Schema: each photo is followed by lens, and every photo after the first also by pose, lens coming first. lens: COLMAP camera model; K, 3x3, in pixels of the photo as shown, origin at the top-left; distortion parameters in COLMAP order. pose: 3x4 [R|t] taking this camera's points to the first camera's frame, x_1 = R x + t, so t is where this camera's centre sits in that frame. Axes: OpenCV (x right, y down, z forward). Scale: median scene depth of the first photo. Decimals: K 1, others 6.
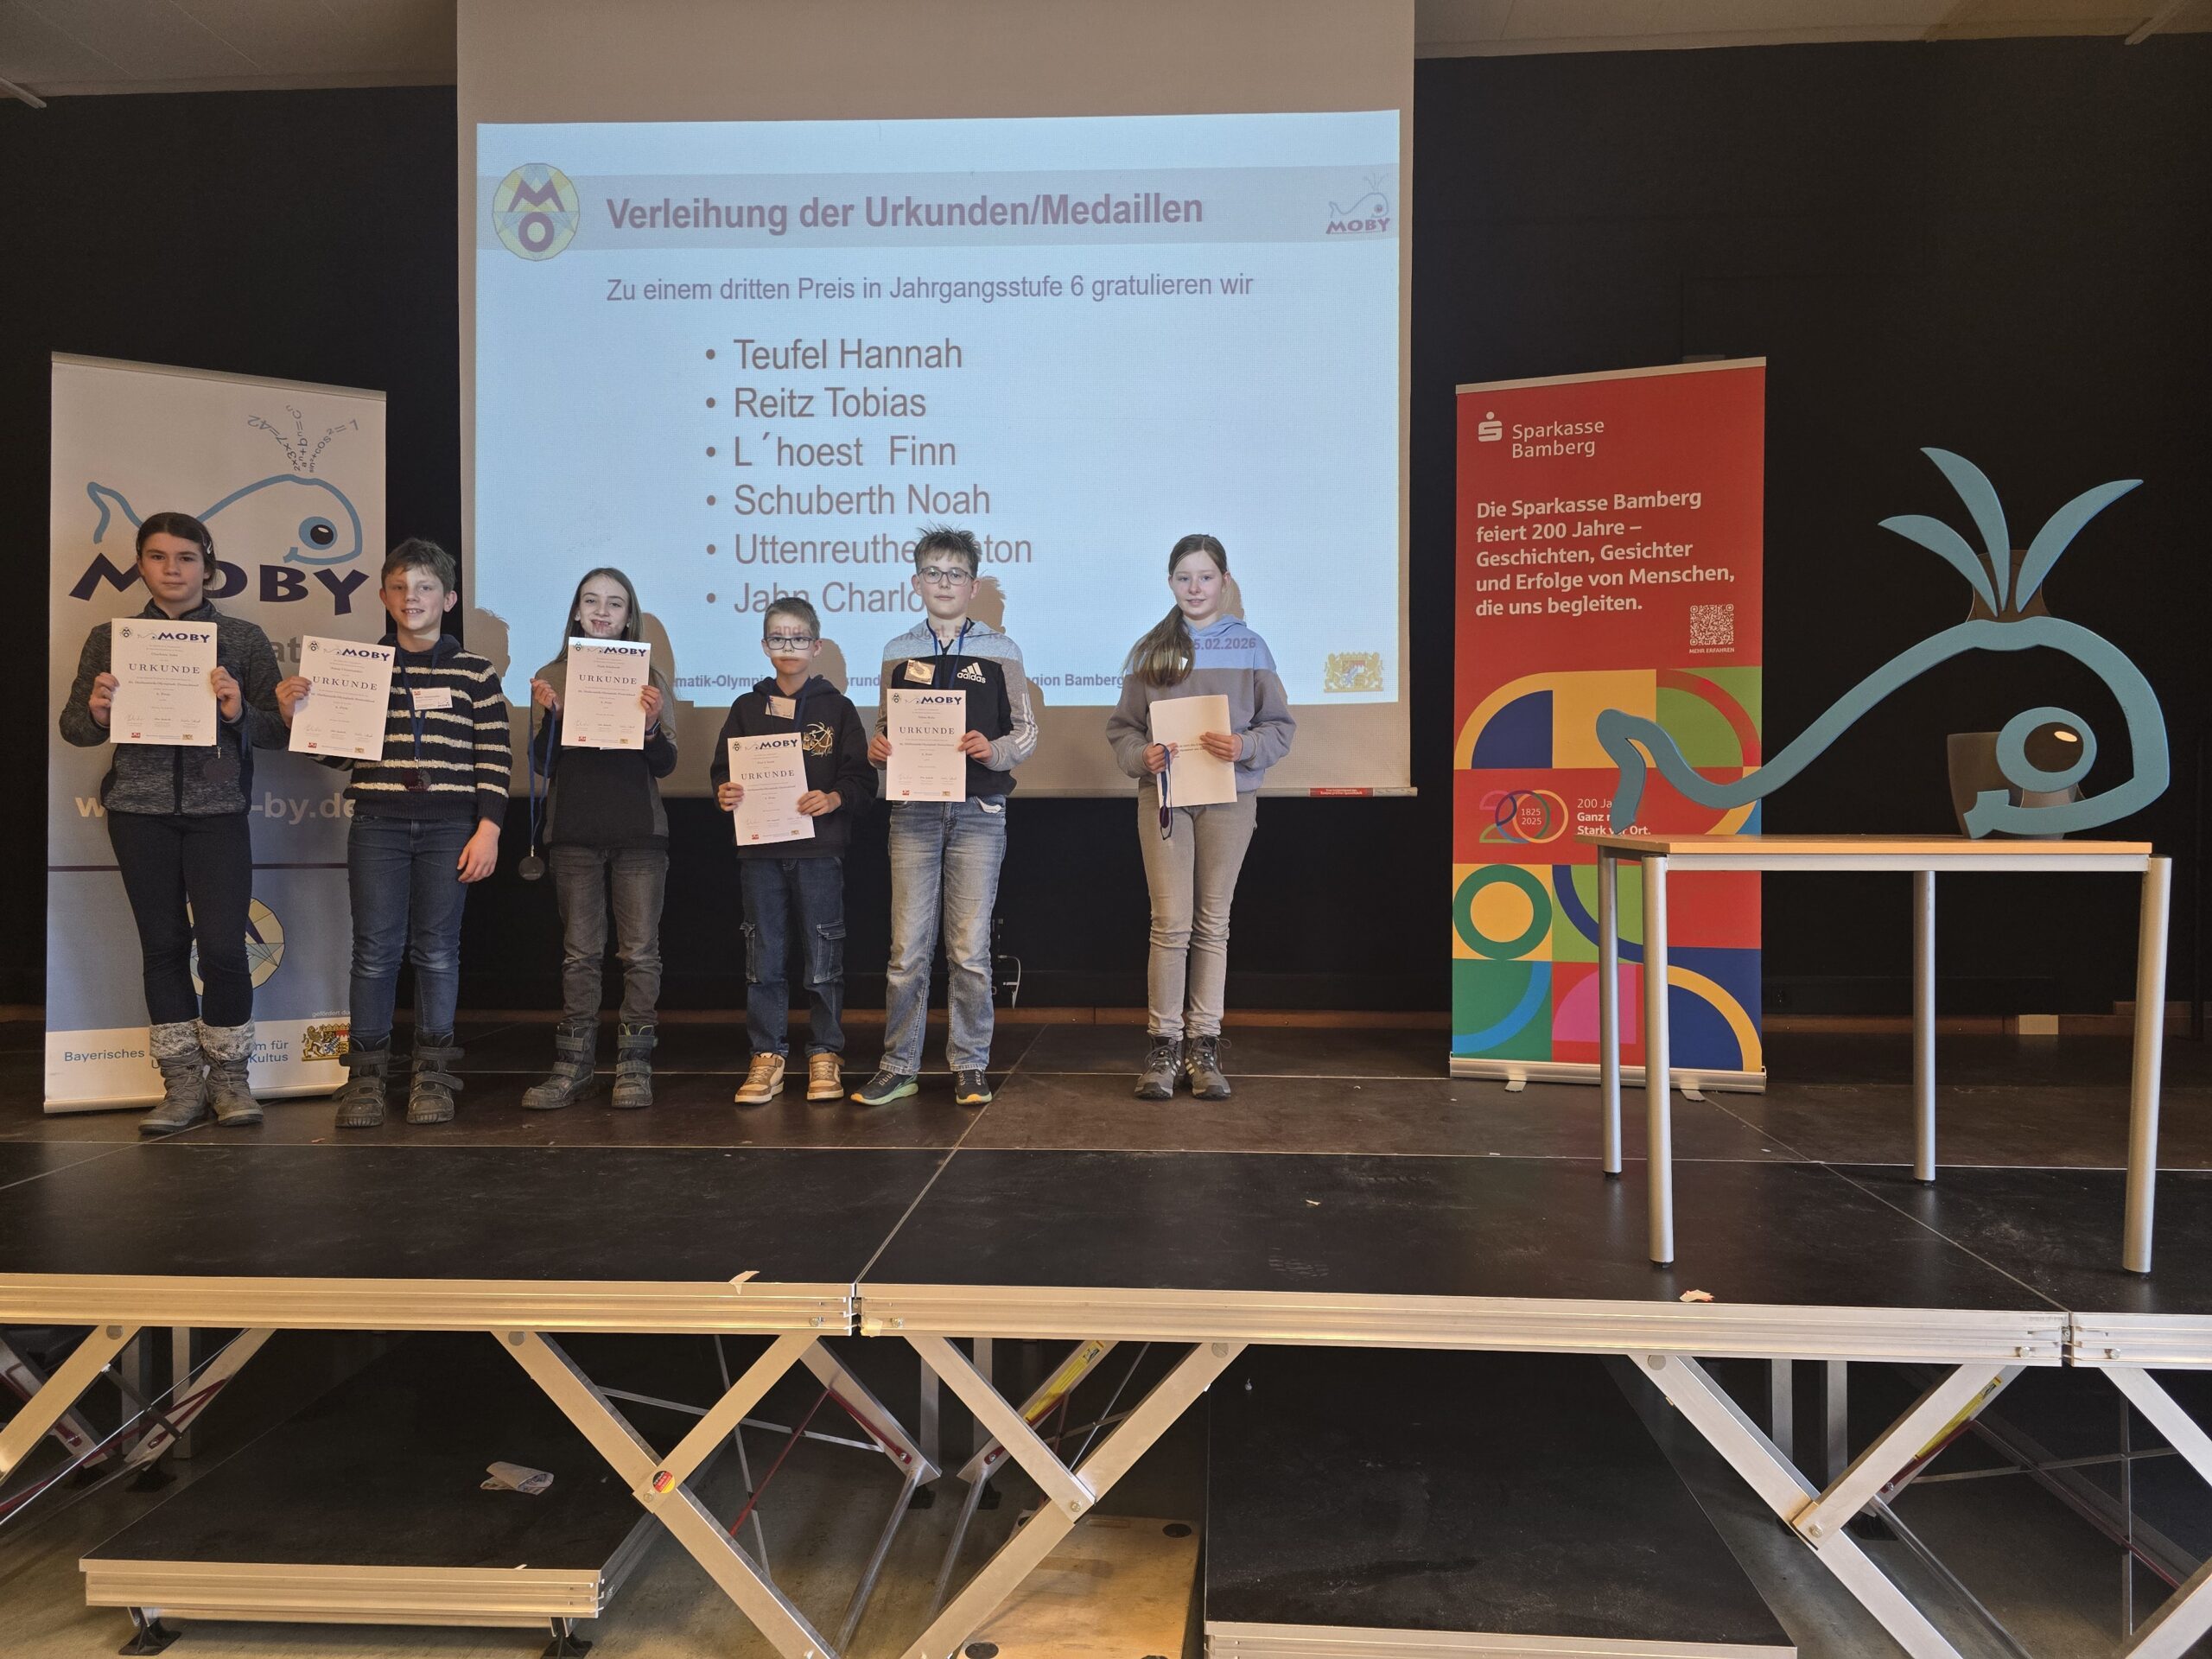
lens RADIAL K [[1487.1, 0, 1120.8], [0, 1487.1, 819.0], [0, 0, 1]] dist [0.051665, -0.044613]
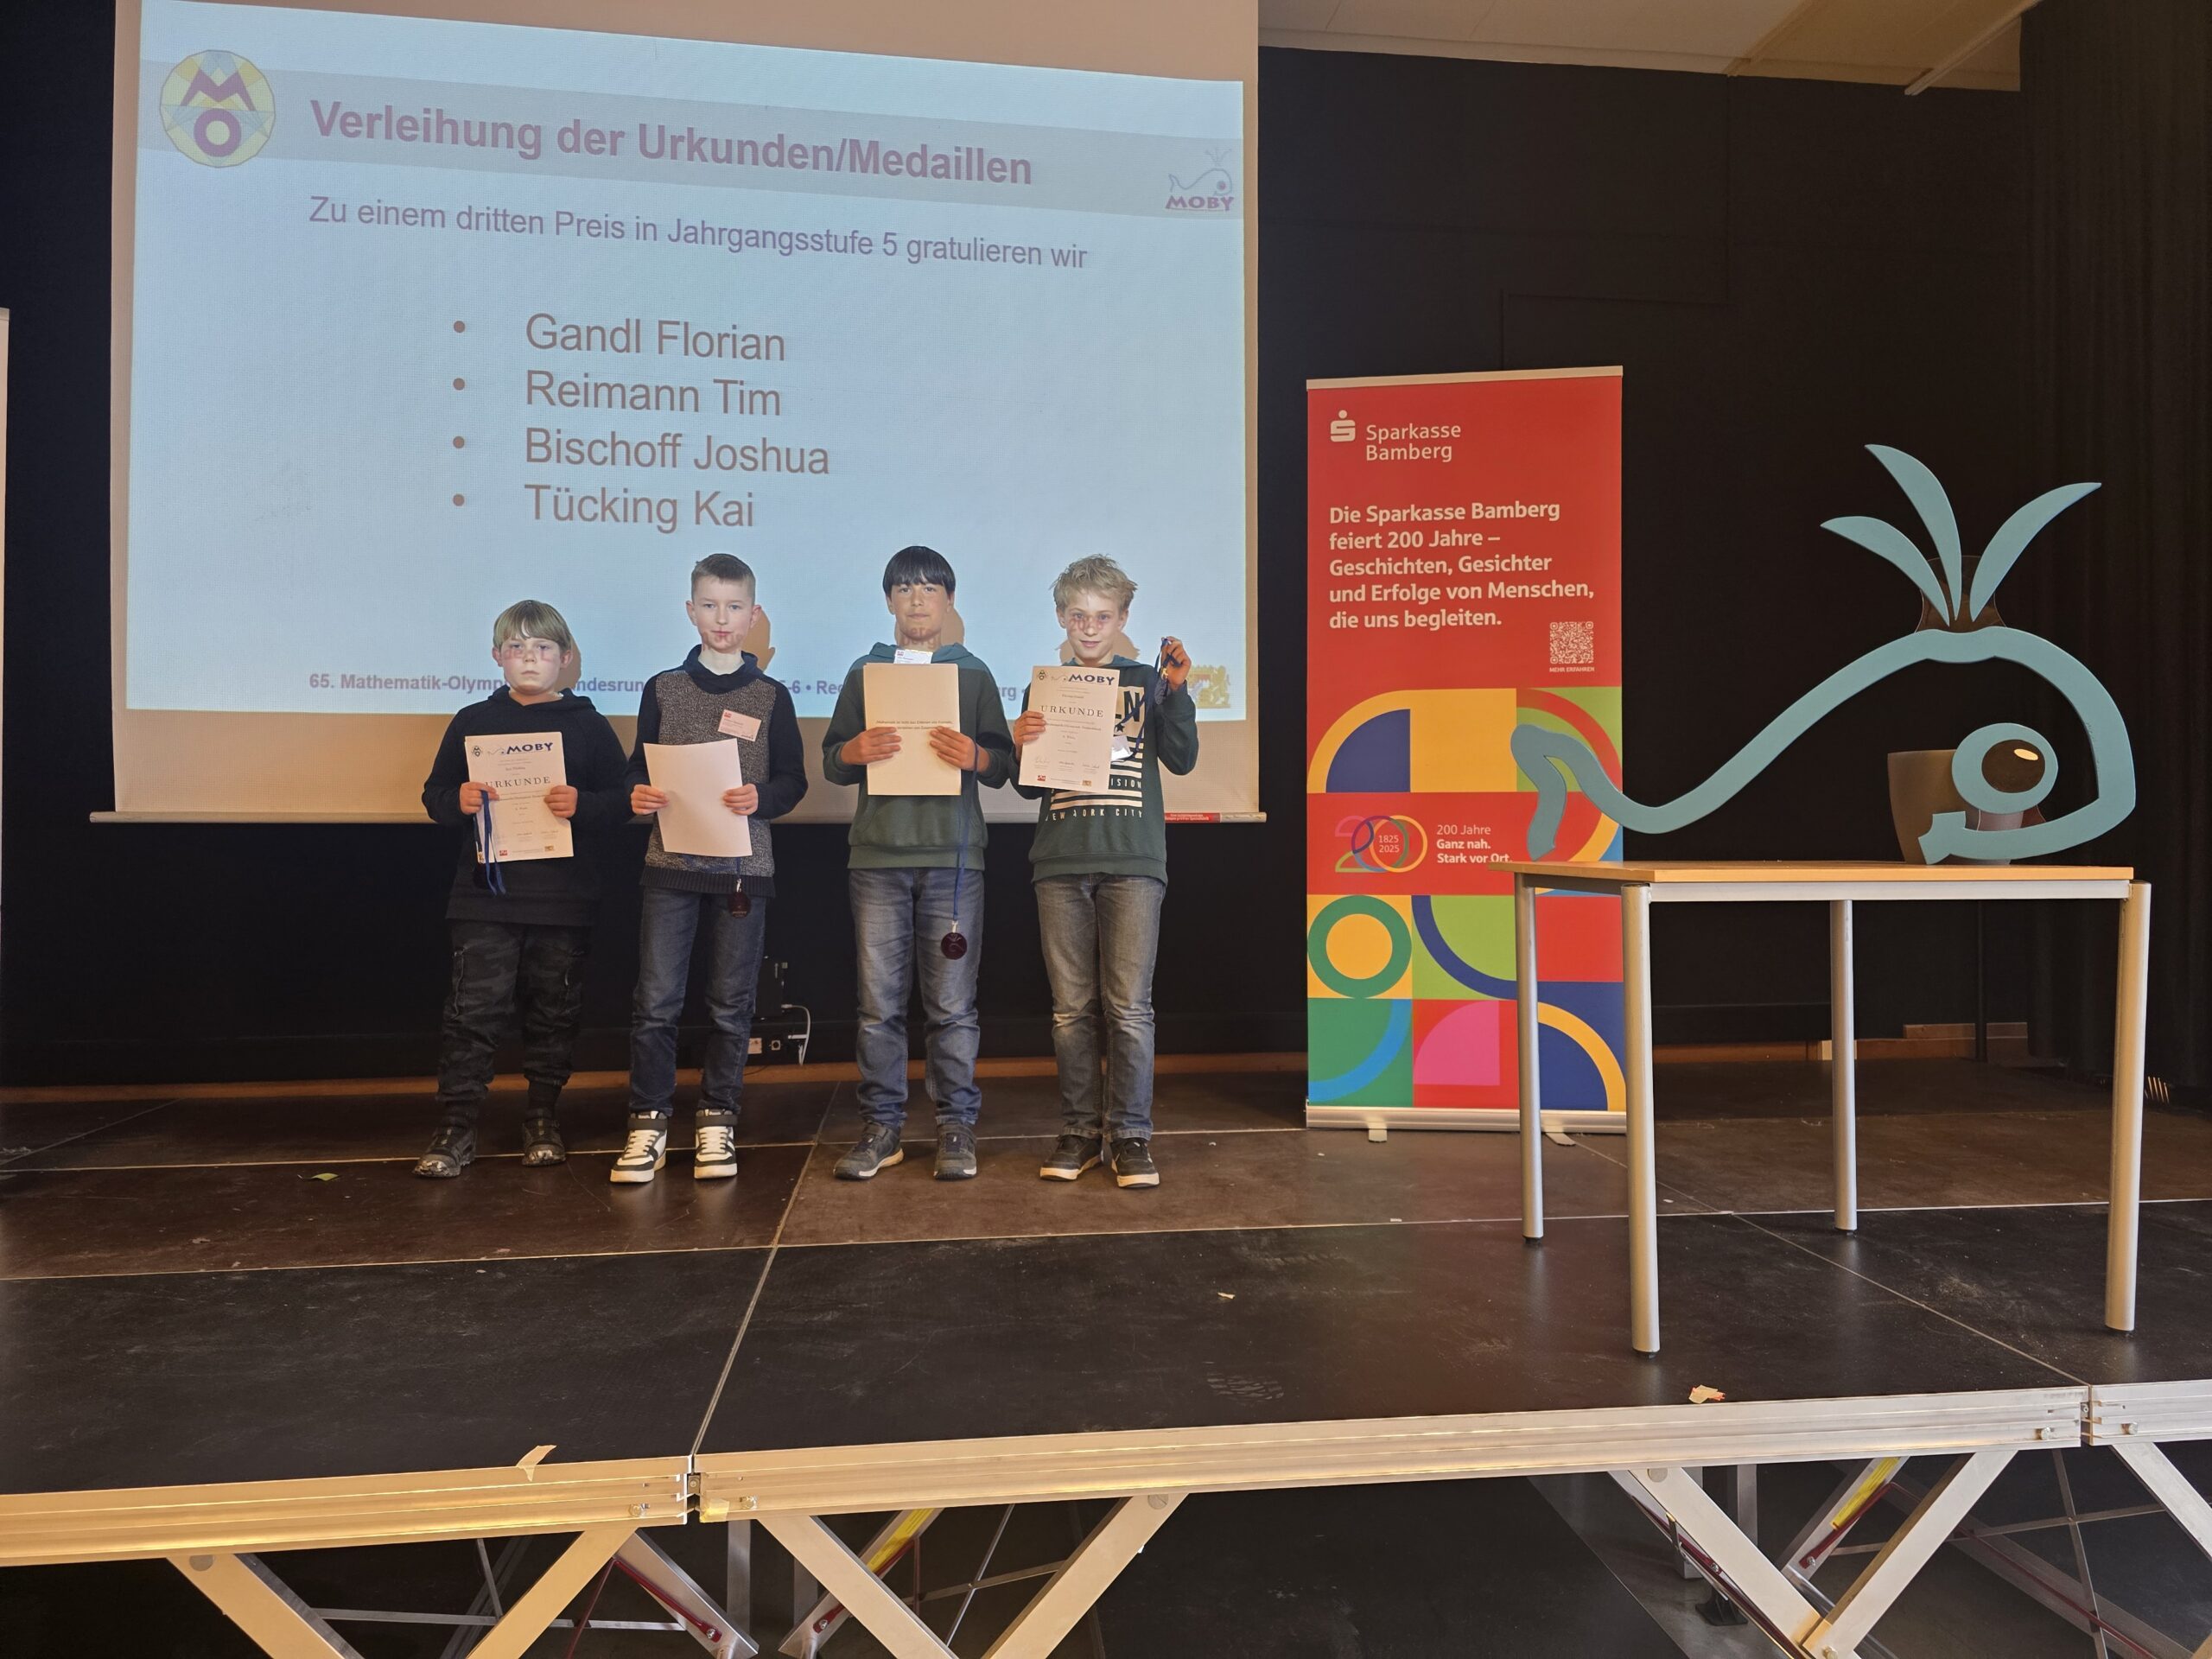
lens RADIAL K [[1487.1, 0, 1125.6], [0, 1487.1, 821.6], [0, 0, 1]] dist [0.051665, -0.044613]
pose [[0.982365, 0.000862, 0.186969, -0.068543], [0.002857, 0.999803, -0.019620, 0.002520], [-0.186949, 0.019808, 0.982170, 0.132450]]
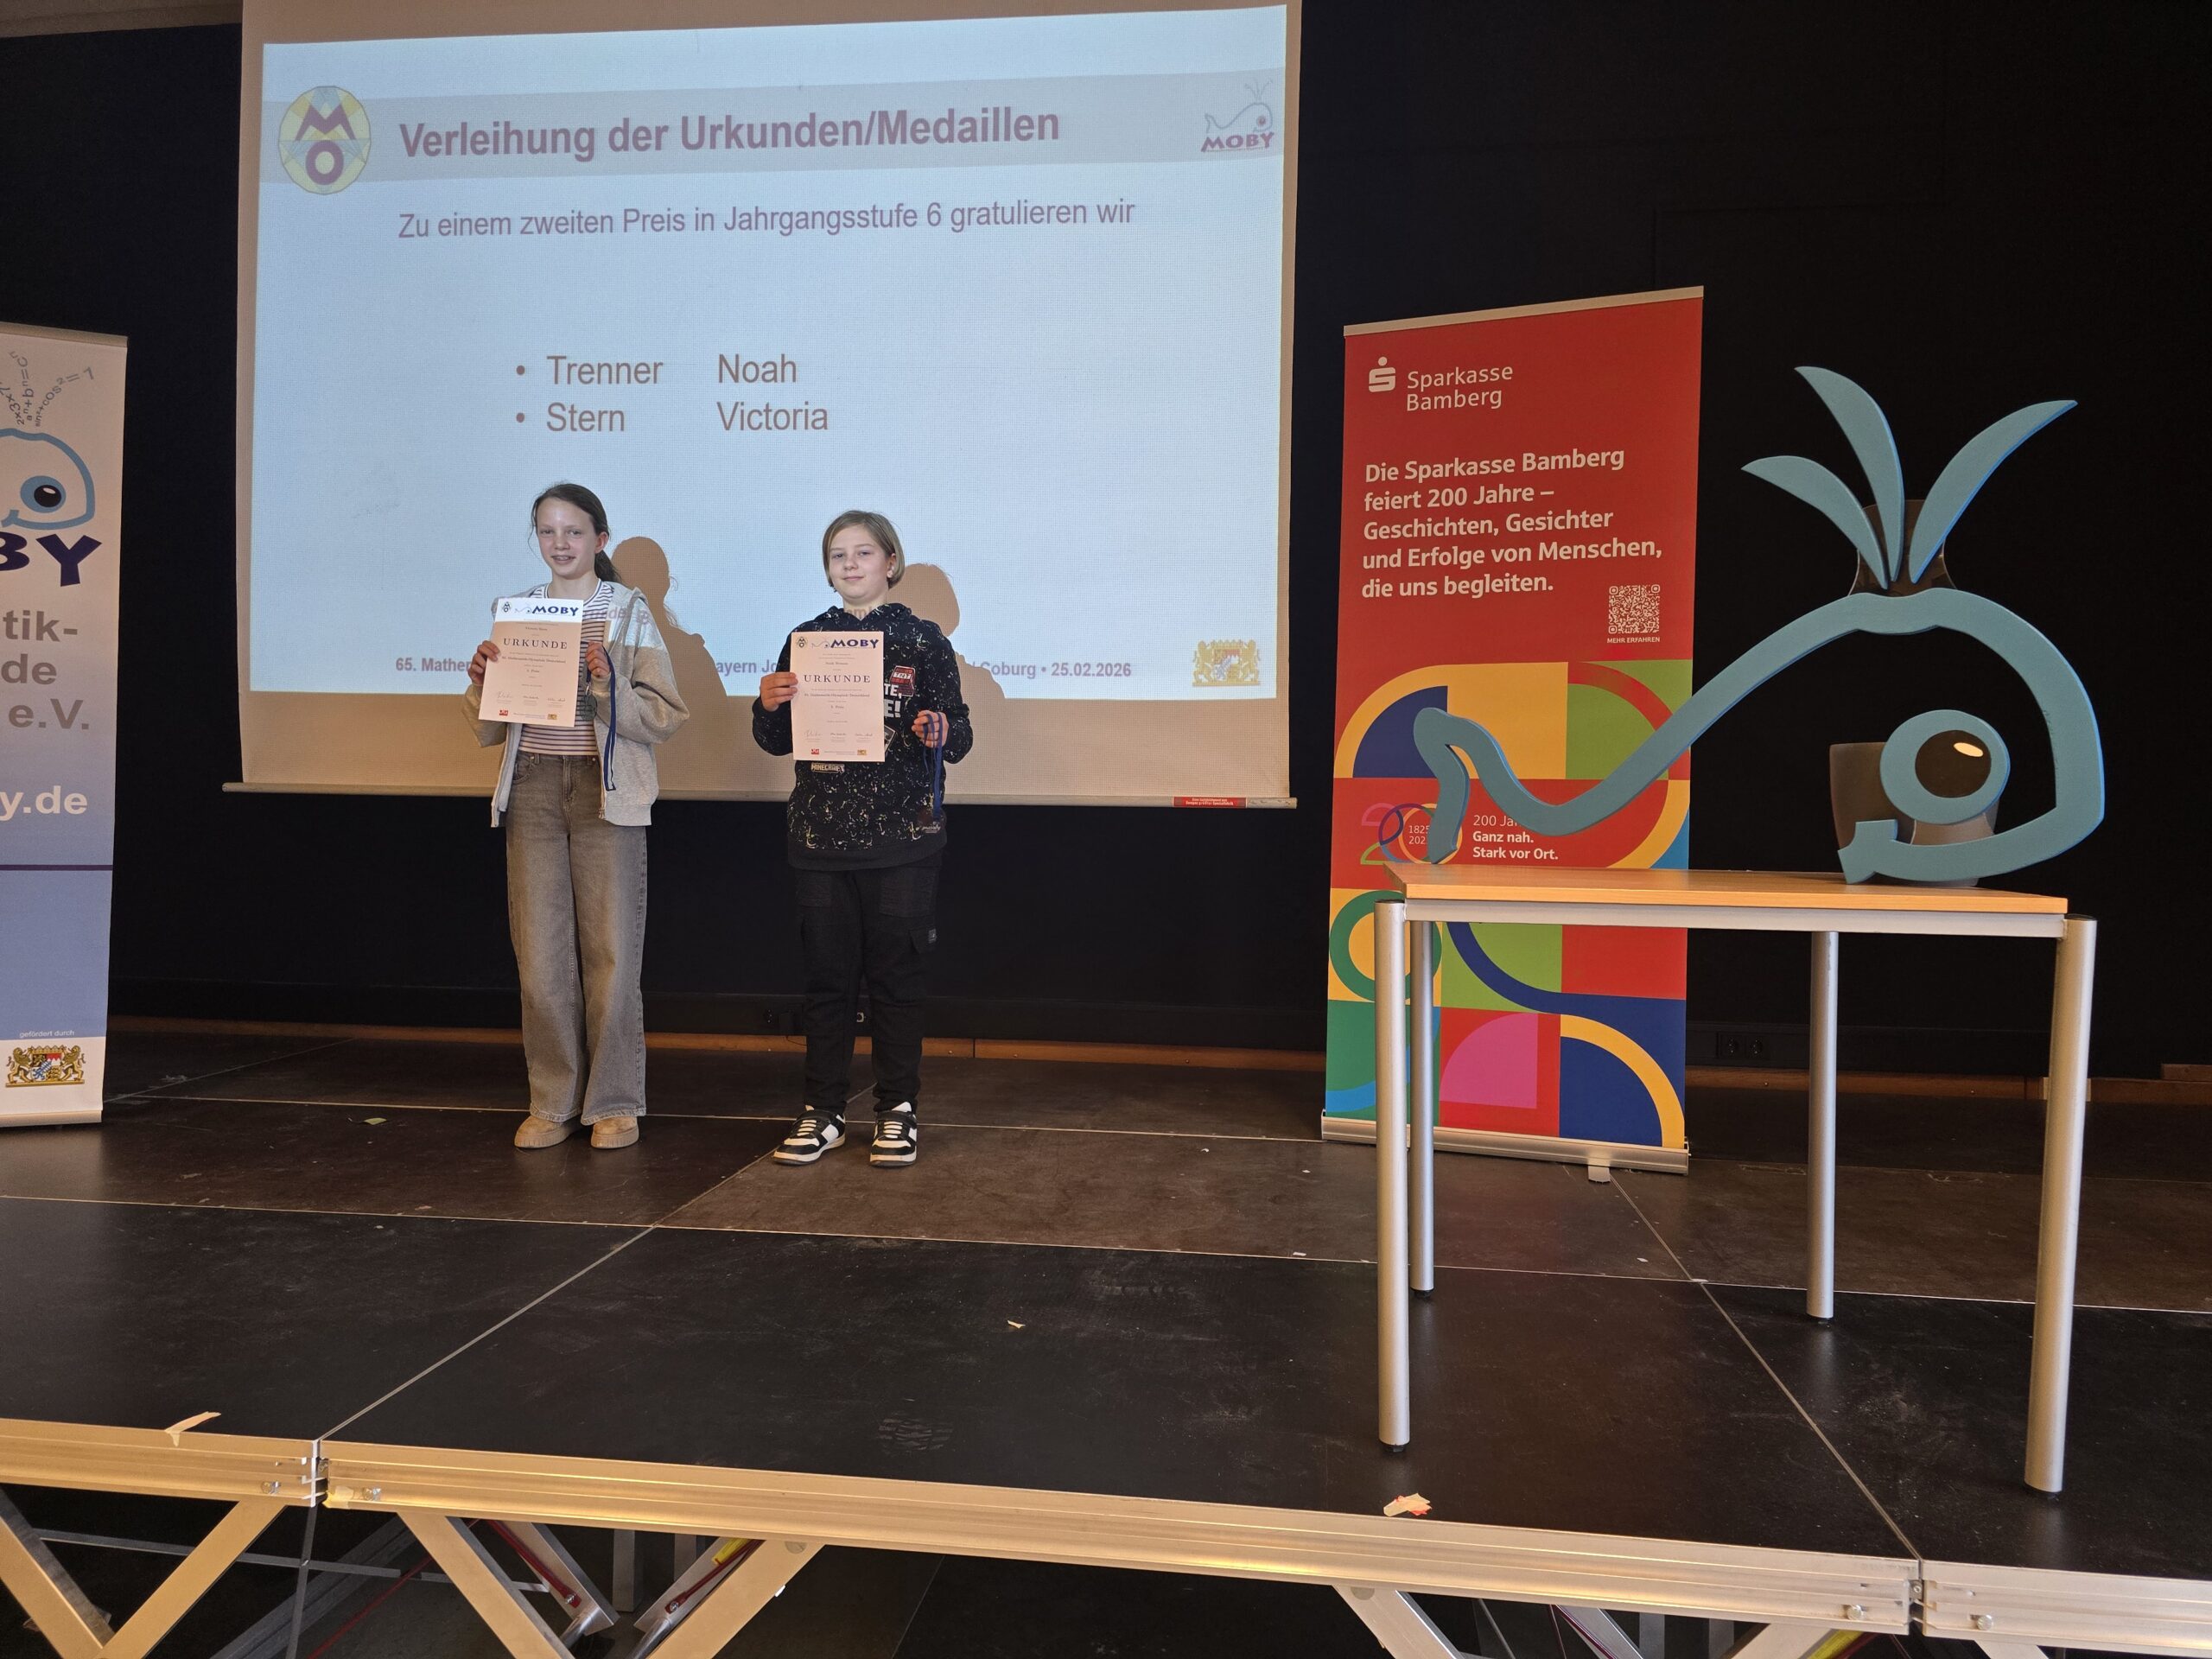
lens RADIAL K [[1487.1, 0, 1129.0], [0, 1487.1, 812.9], [0, 0, 1]] dist [0.051665, -0.044613]
pose [[0.997725, 0.015894, -0.065511, 0.186966], [-0.016044, 0.999870, -0.001750, -0.011236], [0.065475, 0.002797, 0.997850, 0.166418]]
